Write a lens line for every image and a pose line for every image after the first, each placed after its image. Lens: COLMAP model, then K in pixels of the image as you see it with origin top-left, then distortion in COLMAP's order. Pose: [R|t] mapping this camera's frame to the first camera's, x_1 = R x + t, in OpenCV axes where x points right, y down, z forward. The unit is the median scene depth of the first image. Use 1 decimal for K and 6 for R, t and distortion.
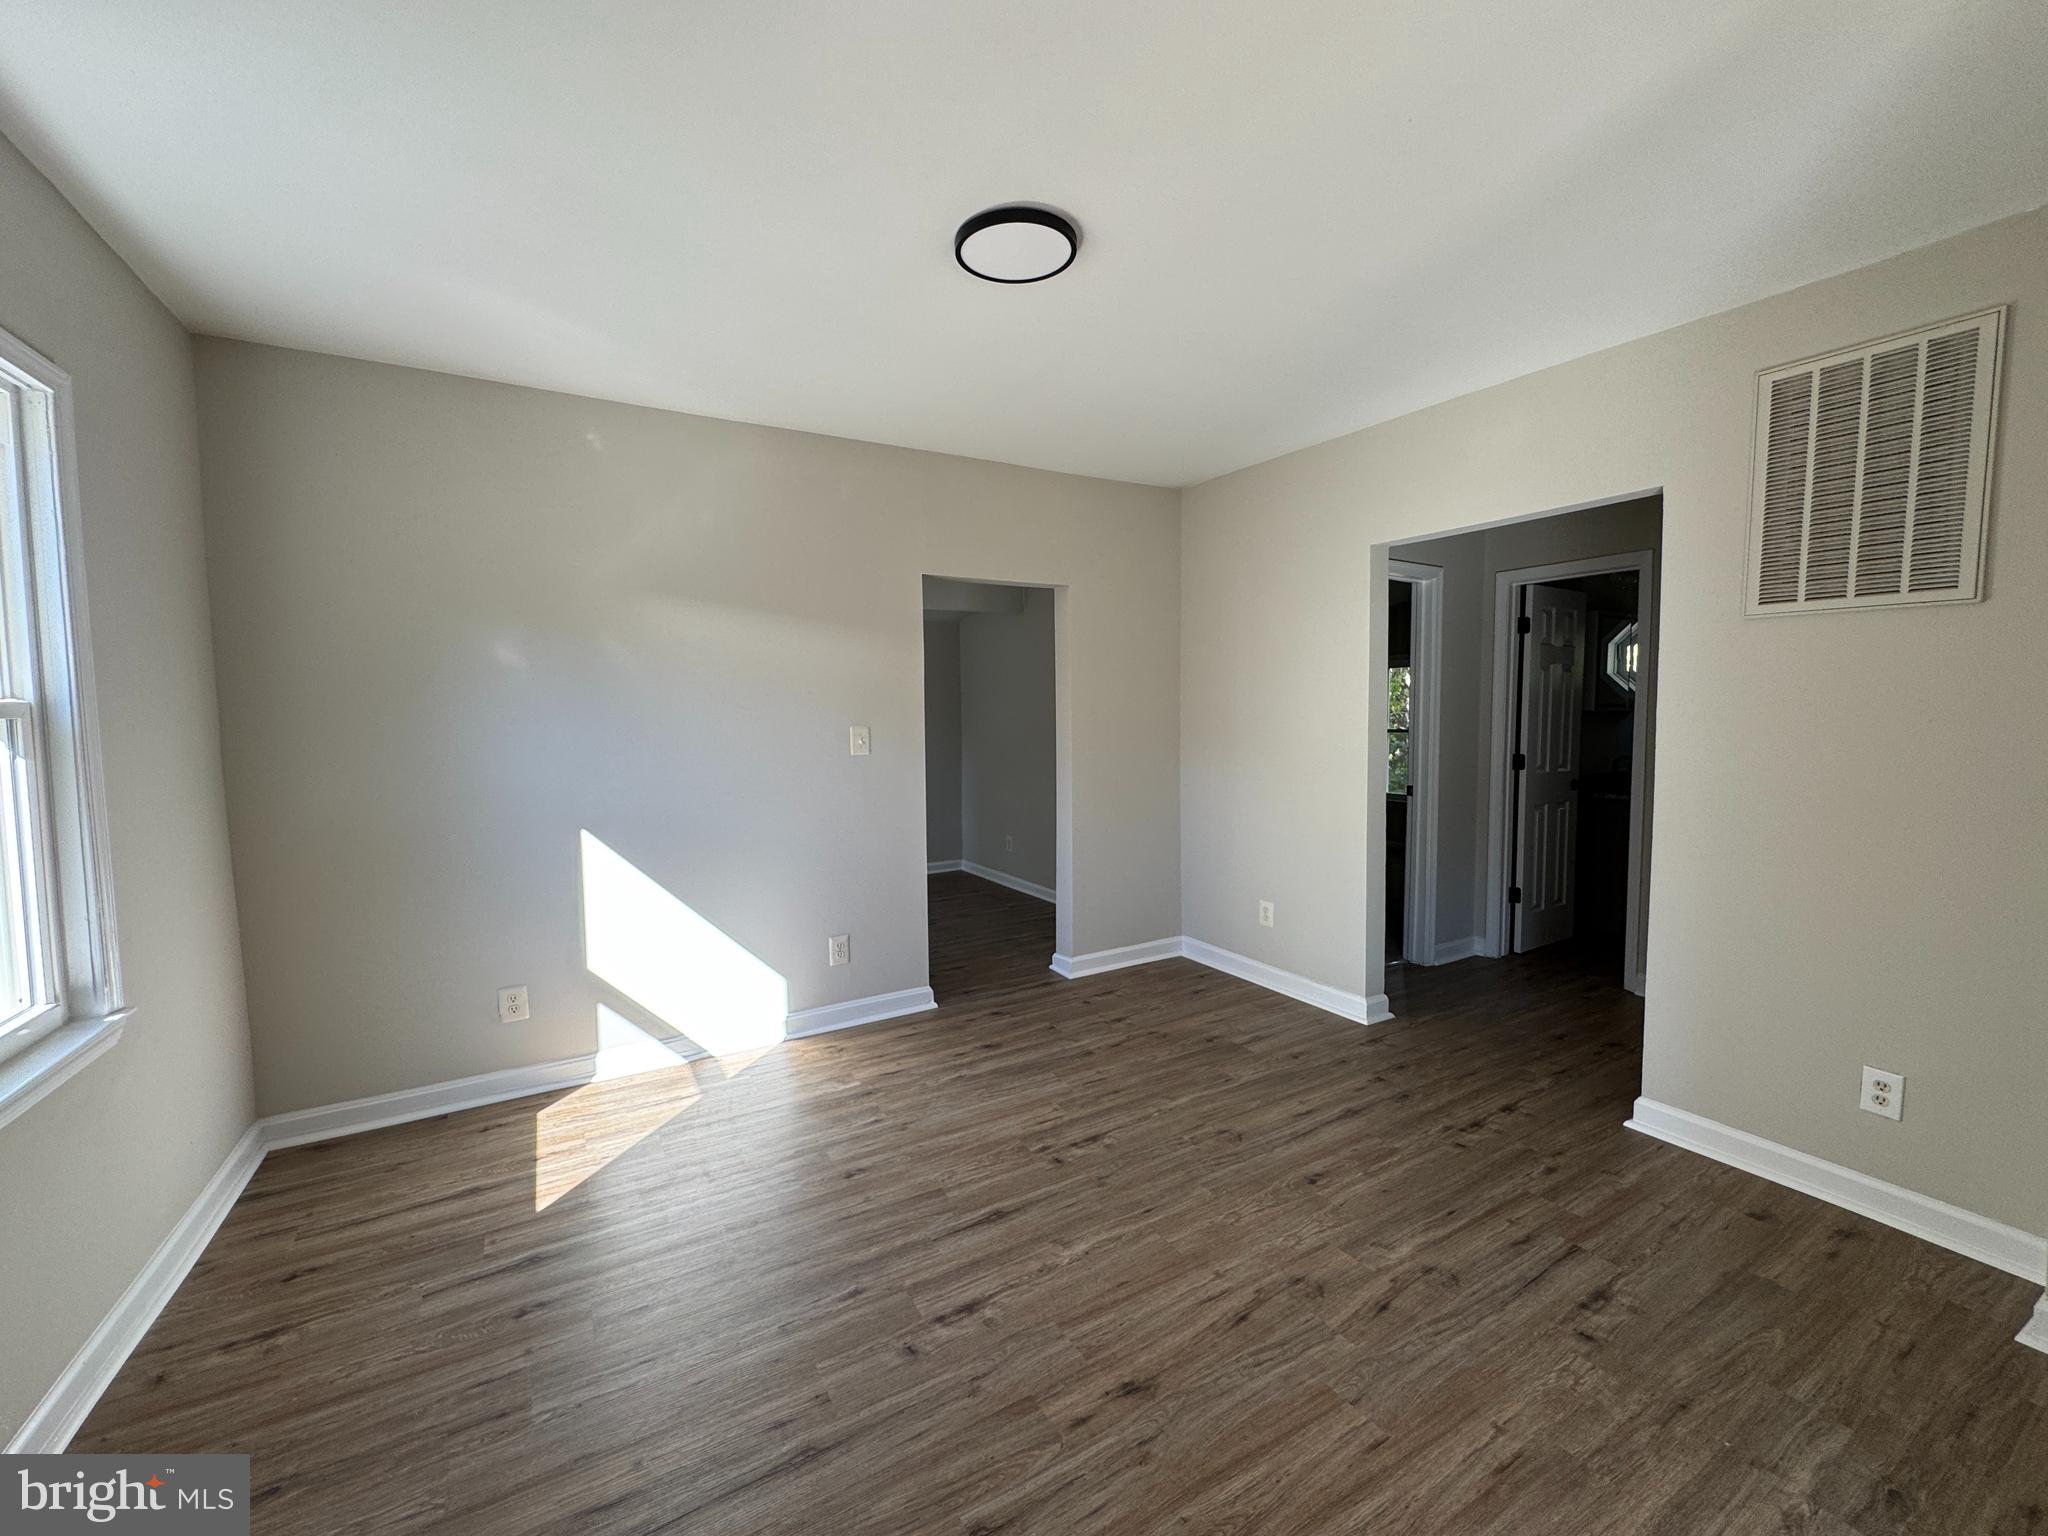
lens RADIAL K [[820.0, 0, 1026.3], [0, 820.0, 772.7], [0, 0, 1]] dist [-0.003198, -0.000260]
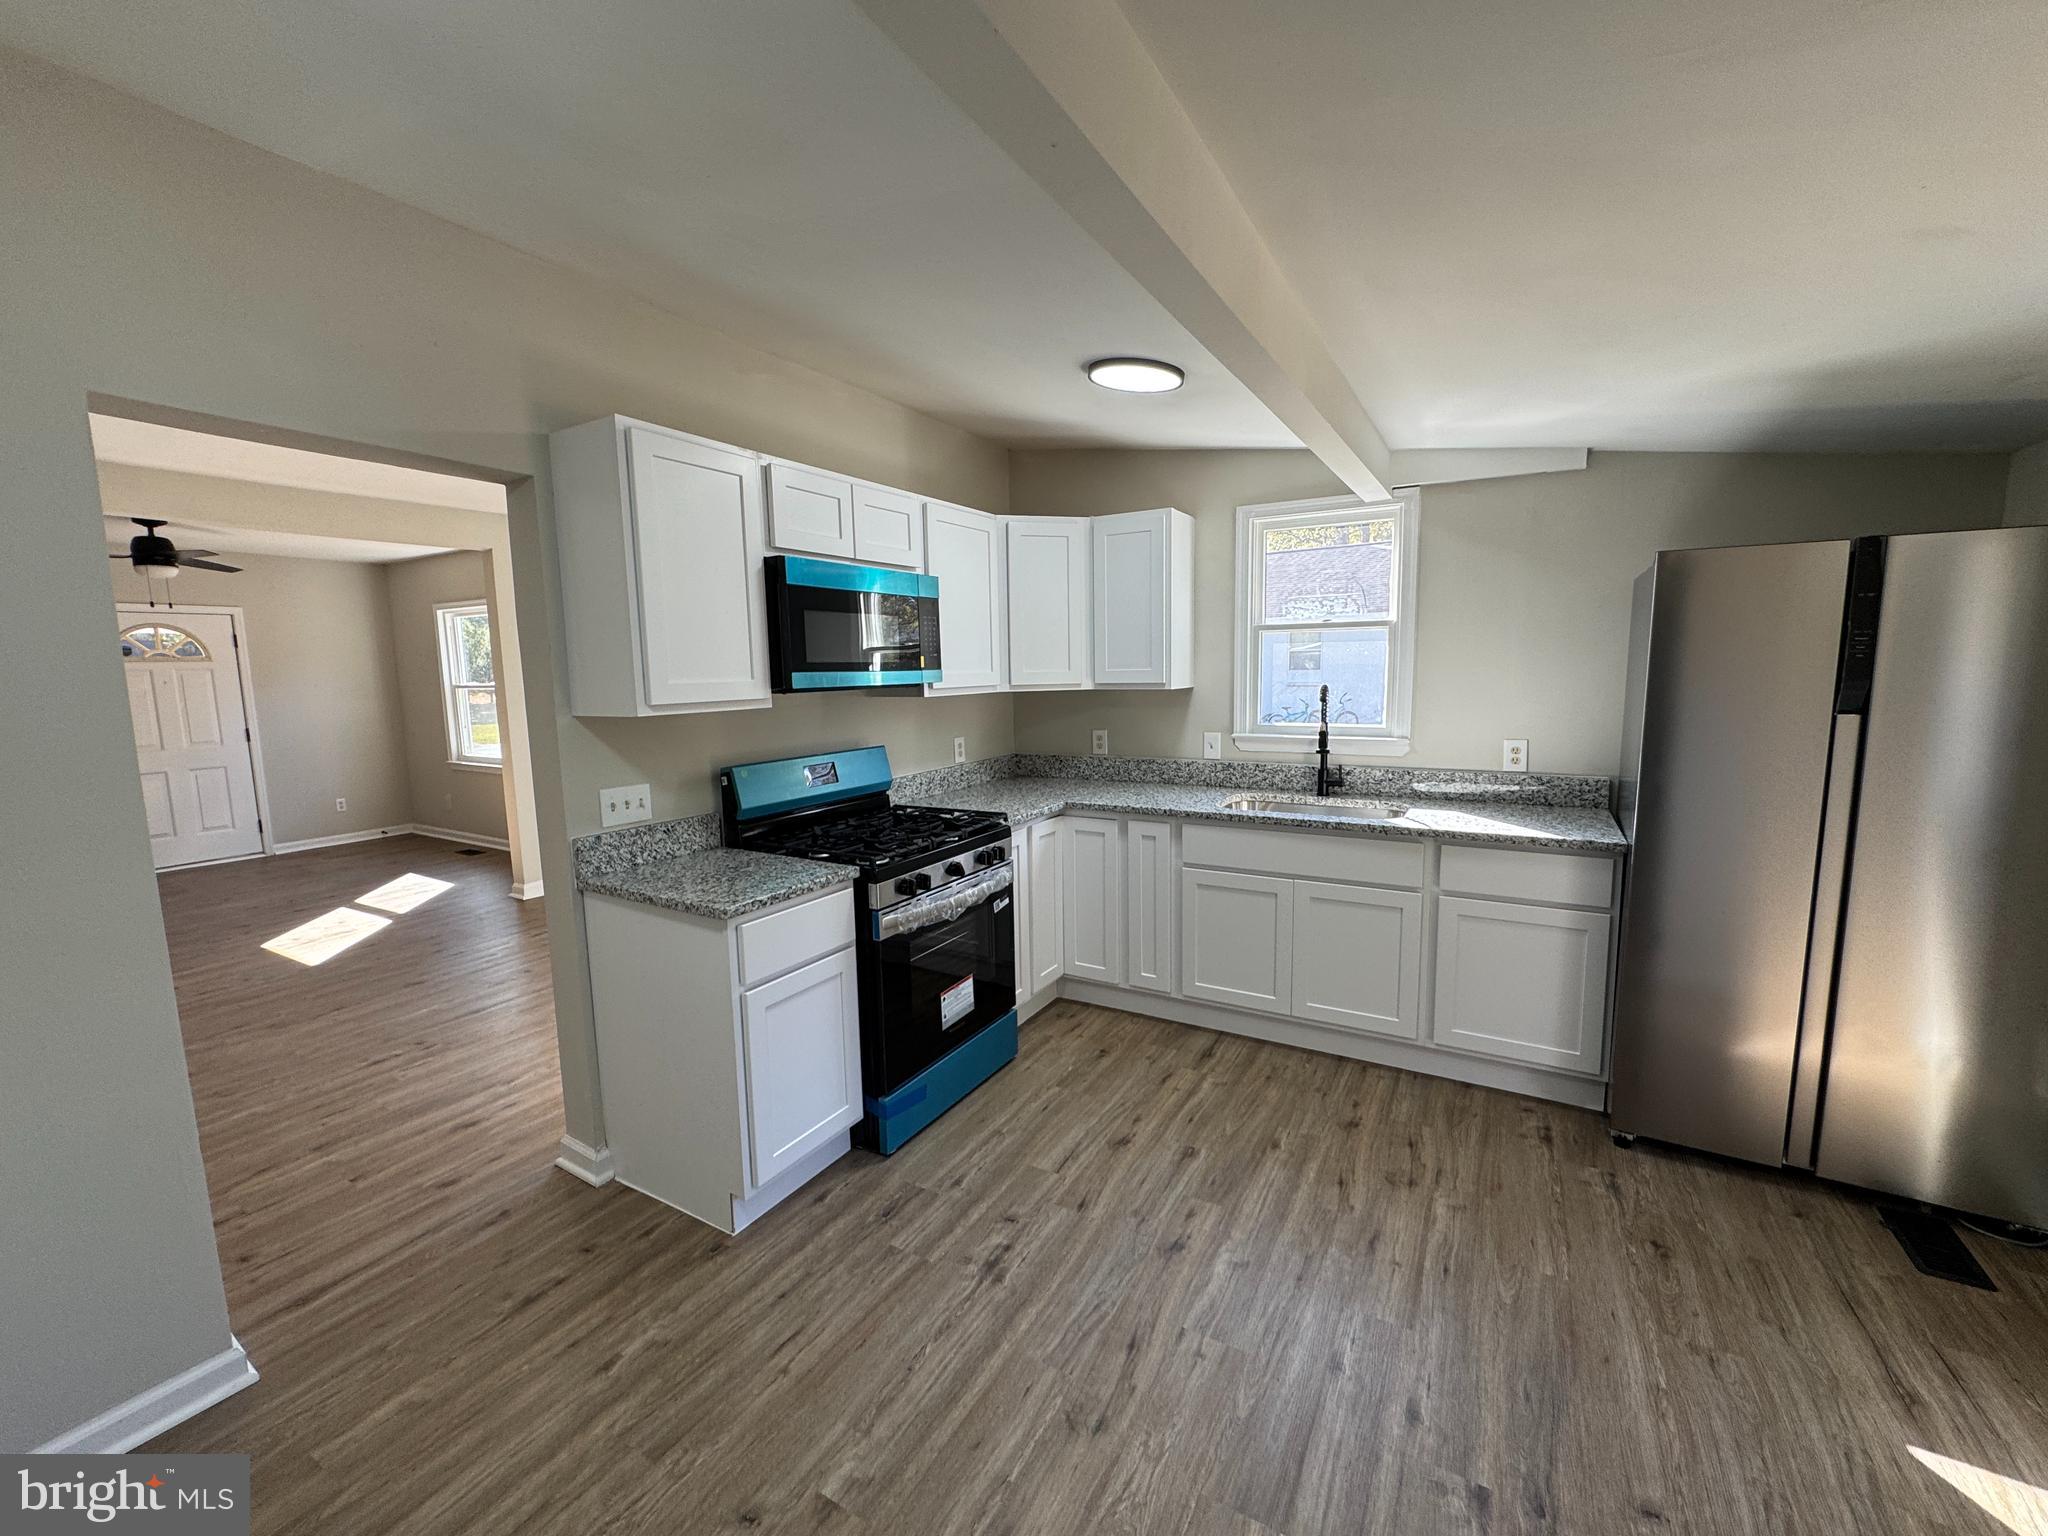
lens RADIAL K [[820.0, 0, 1023.7], [0, 820.0, 769.3], [0, 0, 1]] dist [-0.003198, -0.000260]
pose [[-0.877461, 0.085514, -0.471963, -0.177854], [-0.006745, 0.981682, 0.190409, -0.170508], [0.479600, 0.170260, -0.860811, 1.929194]]
